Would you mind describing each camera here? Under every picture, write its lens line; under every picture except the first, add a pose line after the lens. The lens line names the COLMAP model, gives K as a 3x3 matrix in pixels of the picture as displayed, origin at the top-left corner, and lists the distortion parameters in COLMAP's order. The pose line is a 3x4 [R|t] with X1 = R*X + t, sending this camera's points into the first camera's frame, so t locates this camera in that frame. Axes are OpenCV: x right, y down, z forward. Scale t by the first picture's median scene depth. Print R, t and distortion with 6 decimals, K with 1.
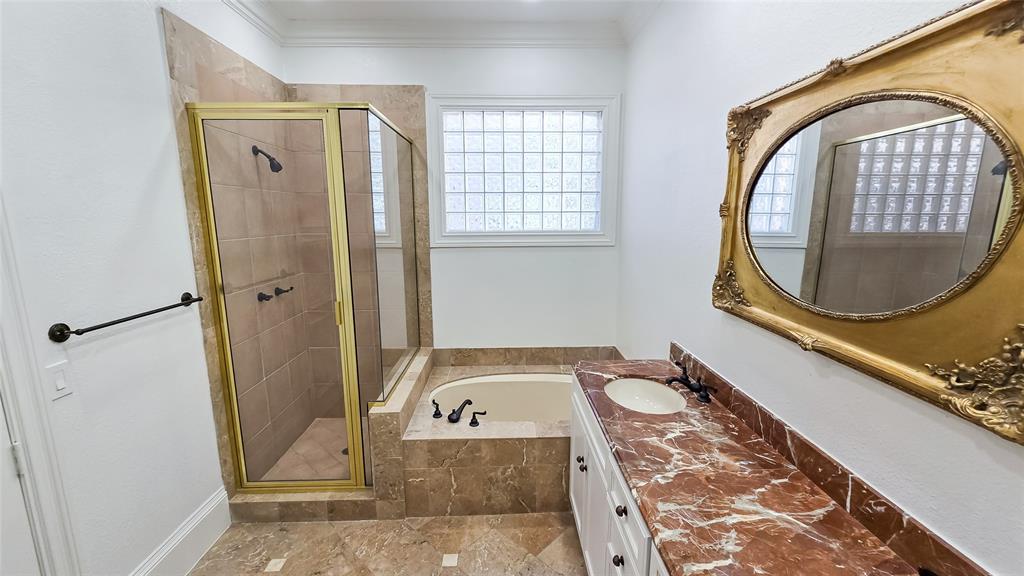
lens RADIAL K [[417.7, 0, 513.4], [0, 417.7, 289.9], [0, 0, 1]] dist [0.001834, -0.000516]
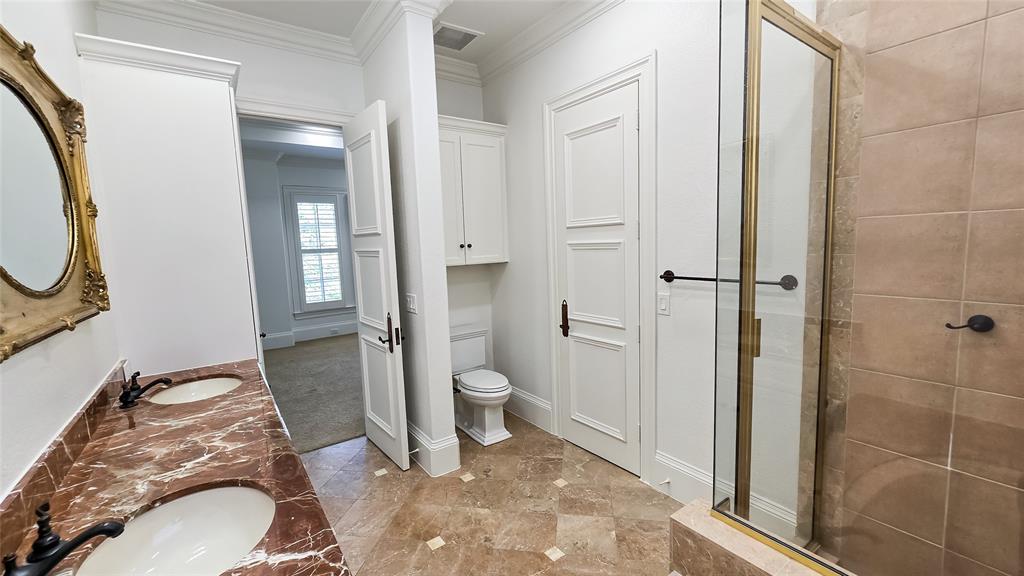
lens RADIAL K [[417.7, 0, 514.0], [0, 417.7, 285.7], [0, 0, 1]] dist [0.001834, -0.000516]
pose [[-0.824882, 0.092674, -0.557657, 0.326295], [-0.059256, 0.966862, 0.248329, -0.242008], [0.562191, 0.237886, -0.792055, 2.083074]]
